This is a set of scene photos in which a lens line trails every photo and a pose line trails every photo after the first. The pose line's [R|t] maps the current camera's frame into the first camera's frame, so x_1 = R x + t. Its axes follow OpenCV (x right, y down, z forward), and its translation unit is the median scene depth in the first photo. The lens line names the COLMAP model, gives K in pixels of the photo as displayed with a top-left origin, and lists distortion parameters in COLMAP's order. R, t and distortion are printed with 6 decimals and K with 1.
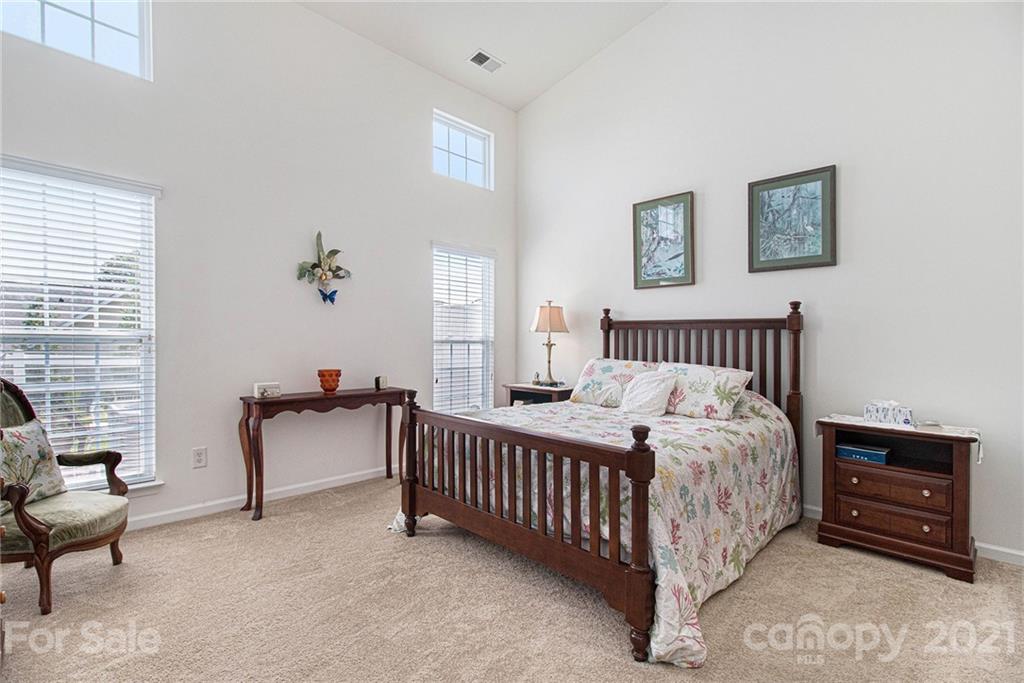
lens RADIAL K [[475.1, 0, 511.3], [0, 475.1, 345.9], [0, 0, 1]] dist [0.014719, -0.001983]
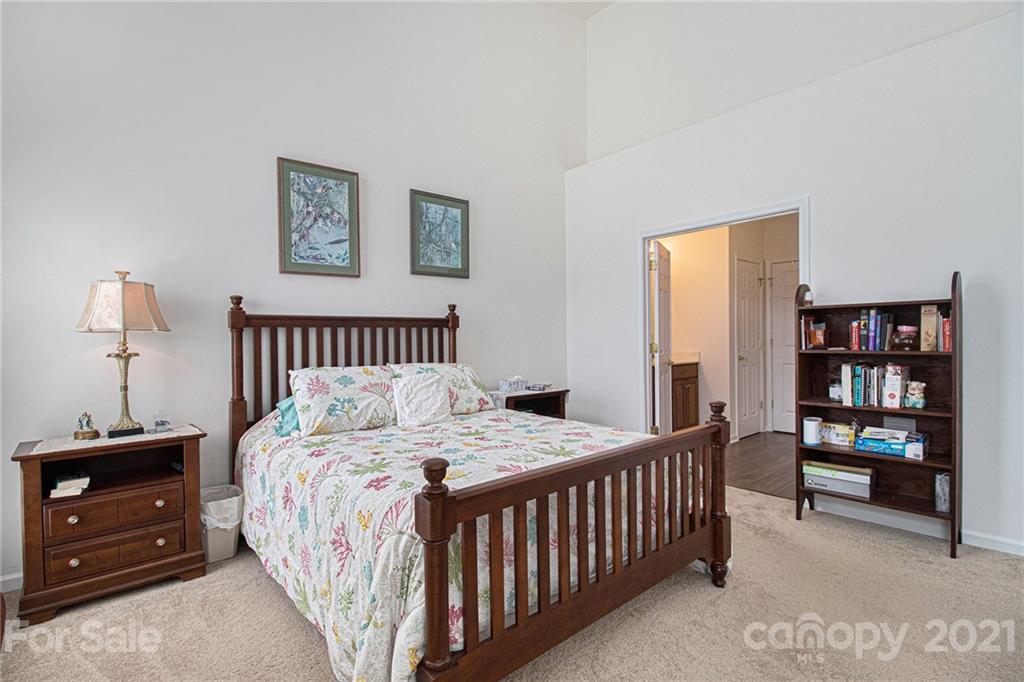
lens RADIAL K [[475.1, 0, 511.3], [0, 475.1, 336.9], [0, 0, 1]] dist [0.014719, -0.001983]
pose [[0.098509, -0.019778, 0.994940, -0.508548], [0.028635, 0.999445, 0.017032, -0.024672], [-0.994724, 0.026812, 0.099021, 0.651711]]
